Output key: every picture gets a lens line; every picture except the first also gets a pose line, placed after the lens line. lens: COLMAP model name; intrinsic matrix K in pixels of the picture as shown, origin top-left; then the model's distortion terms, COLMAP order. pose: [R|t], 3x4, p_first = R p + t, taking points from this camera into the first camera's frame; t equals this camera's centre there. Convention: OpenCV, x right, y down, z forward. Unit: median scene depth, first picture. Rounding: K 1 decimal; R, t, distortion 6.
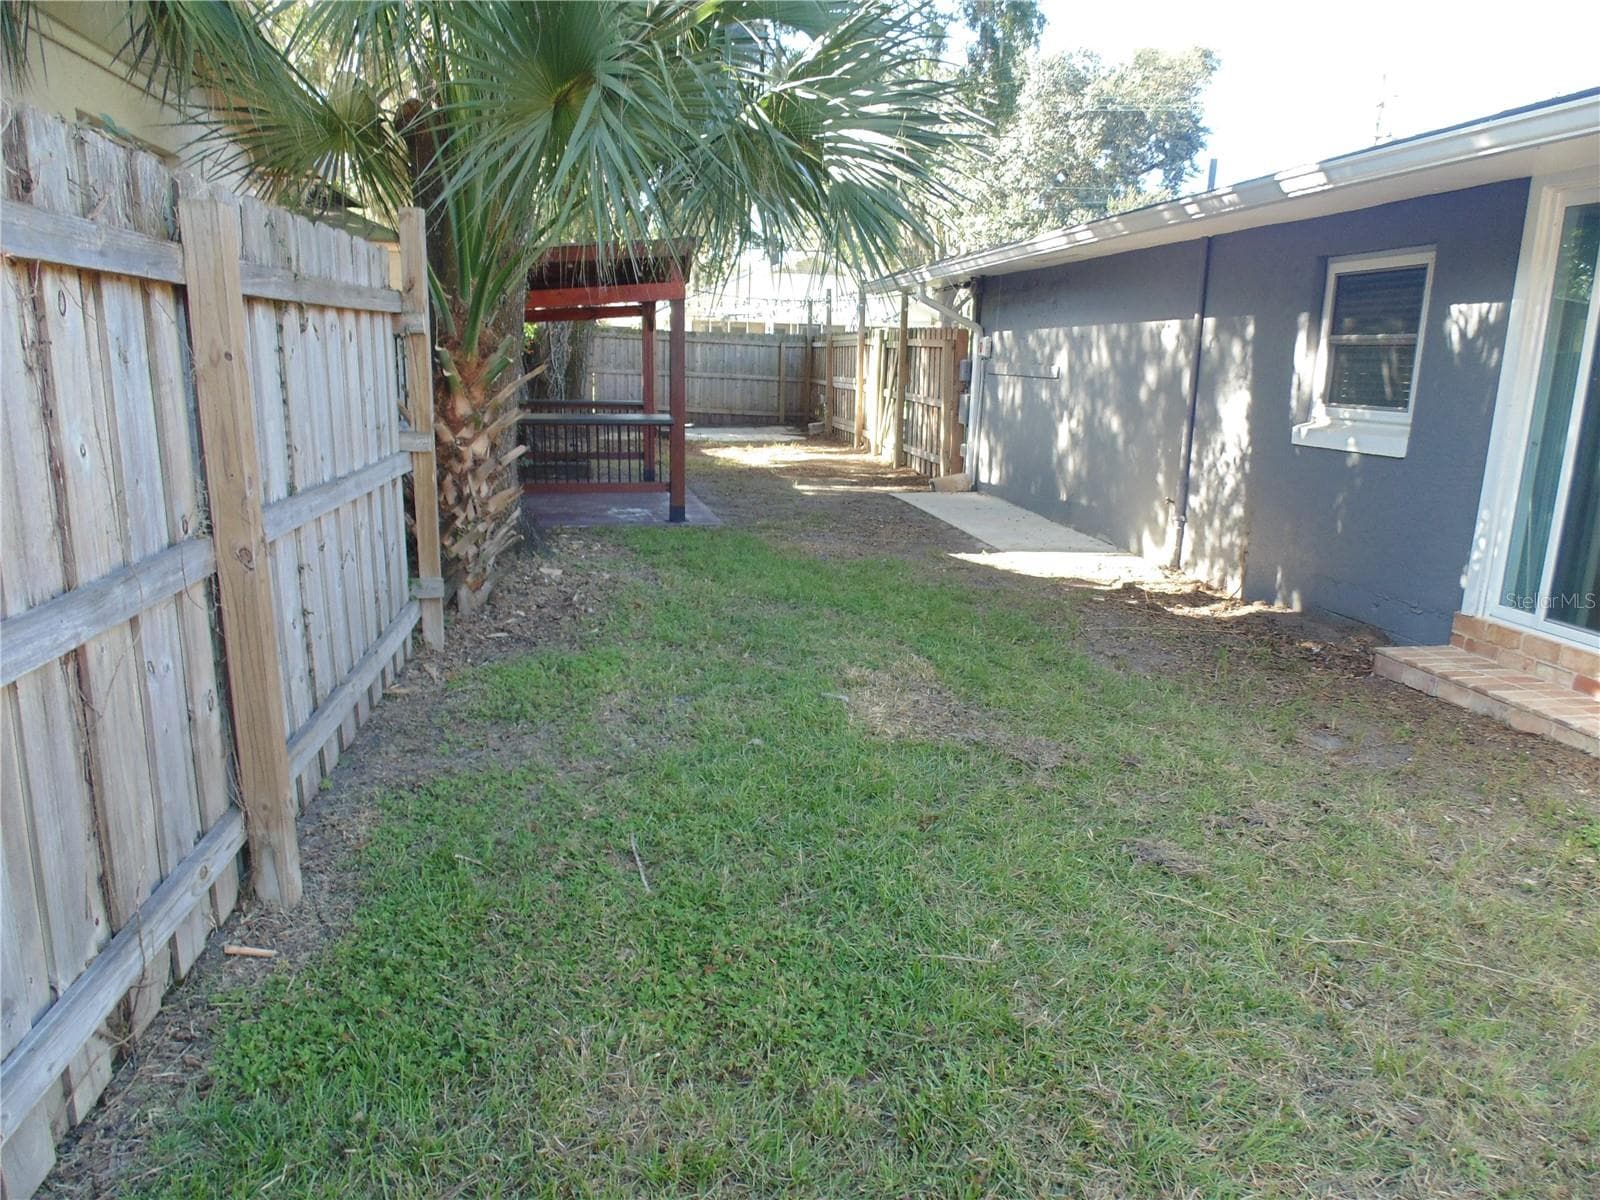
lens RADIAL K [[1058.1, 0, 802.6], [0, 1058.1, 598.6], [0, 0, 1]] dist [-0.020632, 0.004349]
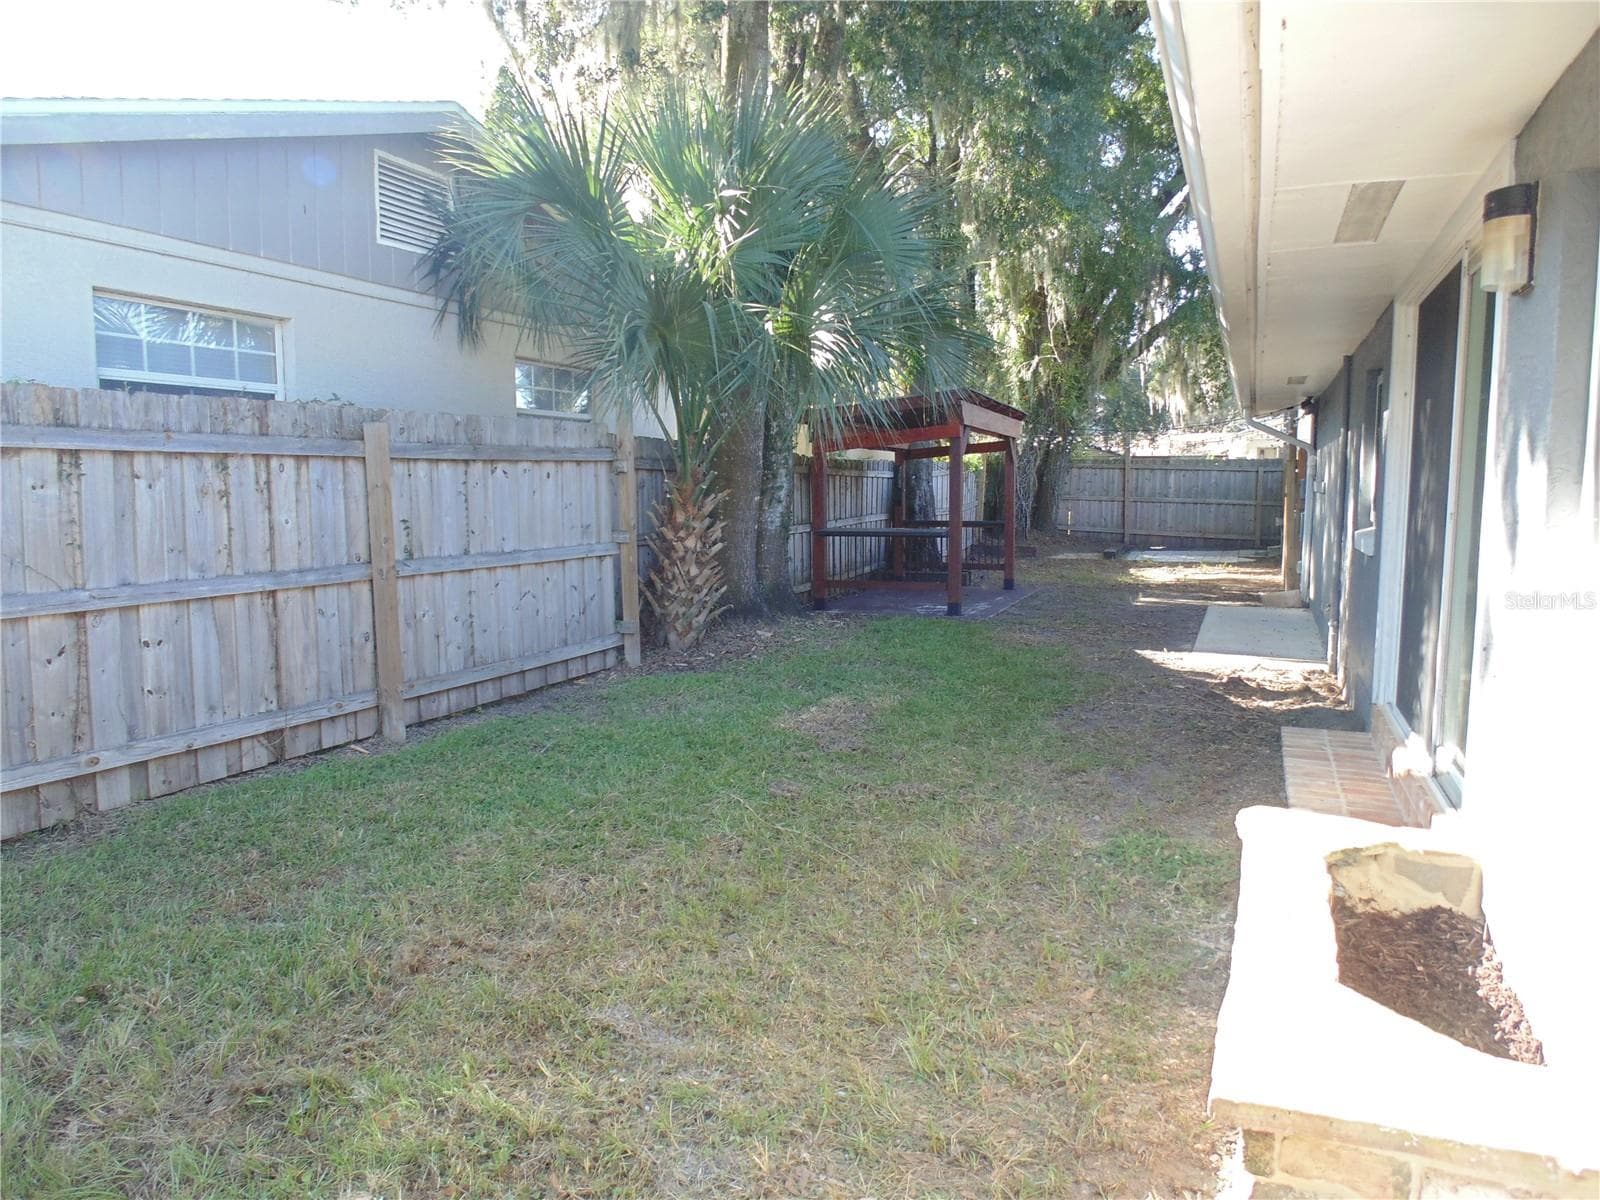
lens RADIAL K [[1058.1, 0, 795.6], [0, 1058.1, 594.9], [0, 0, 1]] dist [-0.020632, 0.004349]
pose [[0.833600, 0.032413, -0.551417, 0.670449], [-0.100980, 0.990396, -0.094439, 0.060920], [0.543060, 0.134406, 0.828867, -0.182067]]
